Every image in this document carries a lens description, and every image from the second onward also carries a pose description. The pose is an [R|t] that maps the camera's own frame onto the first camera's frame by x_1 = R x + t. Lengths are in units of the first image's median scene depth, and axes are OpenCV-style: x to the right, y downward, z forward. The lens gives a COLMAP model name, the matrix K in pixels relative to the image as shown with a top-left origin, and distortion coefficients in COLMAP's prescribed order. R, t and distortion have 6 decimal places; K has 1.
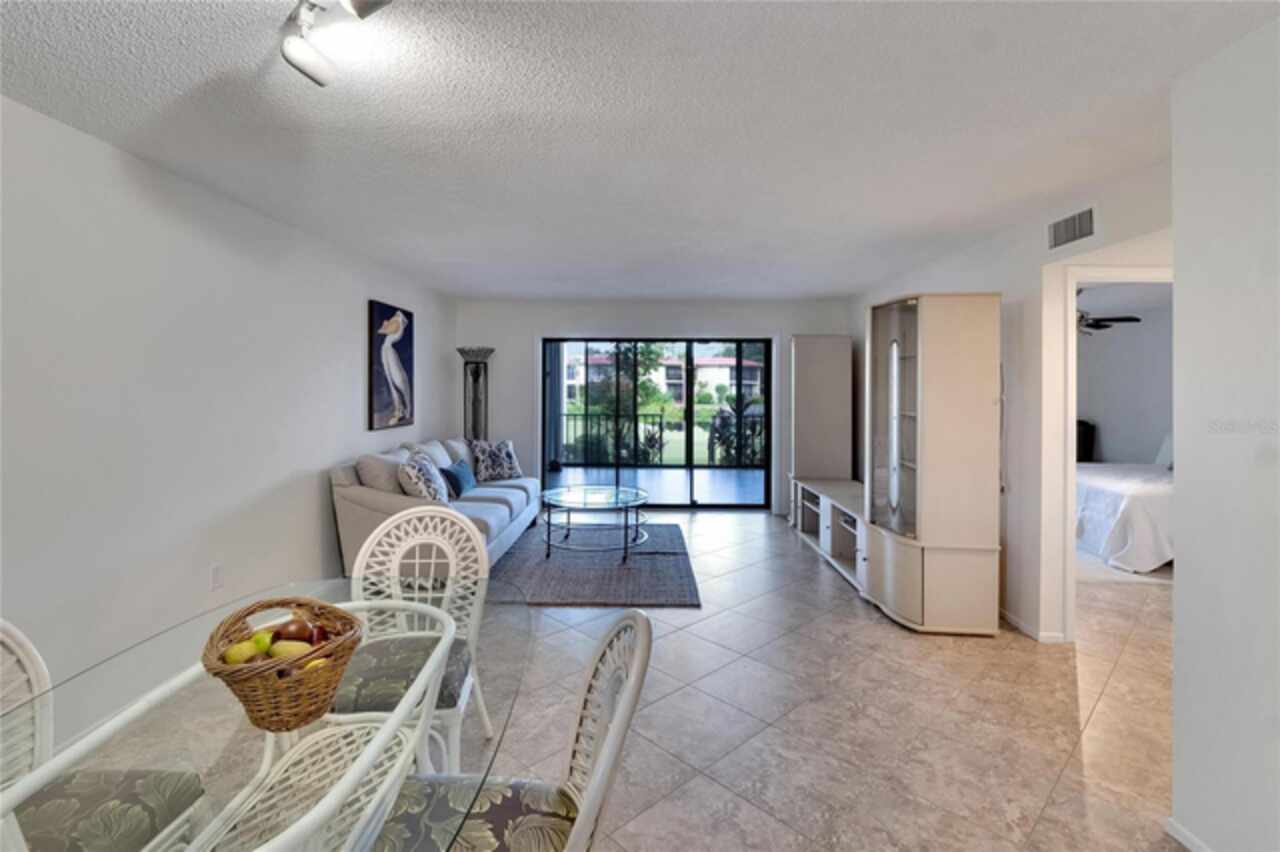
lens RADIAL K [[597.9, 0, 640.5], [0, 597.9, 384.1], [0, 0, 1]] dist [-0.013791, -0.000116]
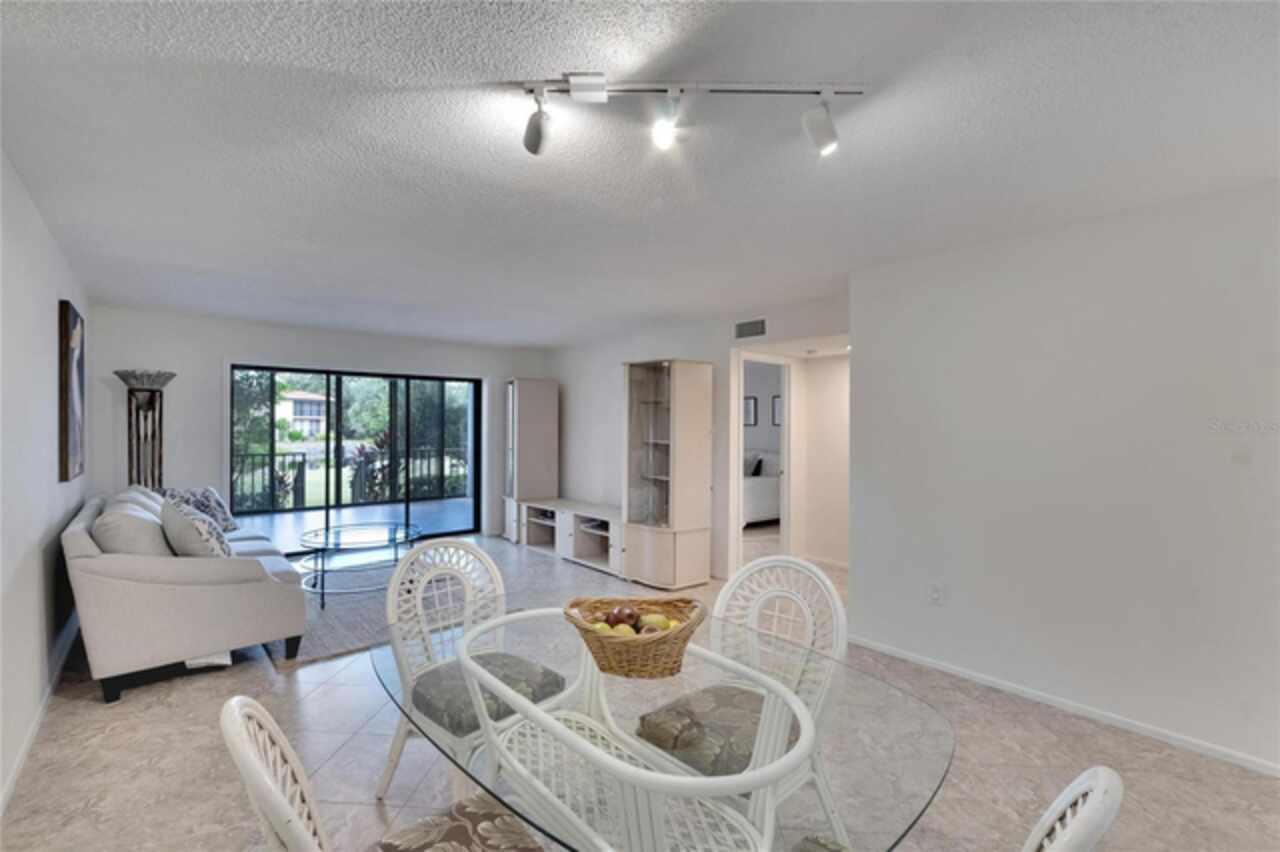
lens RADIAL K [[569.3, 0, 640.4], [0, 569.3, 422.5], [0, 0, 1]] dist [0.000734, 0.000569]
pose [[0.729044, 0.002687, 0.684462, -0.379177], [-0.005279, 0.999985, 0.001697, 0.001077], [-0.684447, -0.004851, 0.729047, 0.023711]]
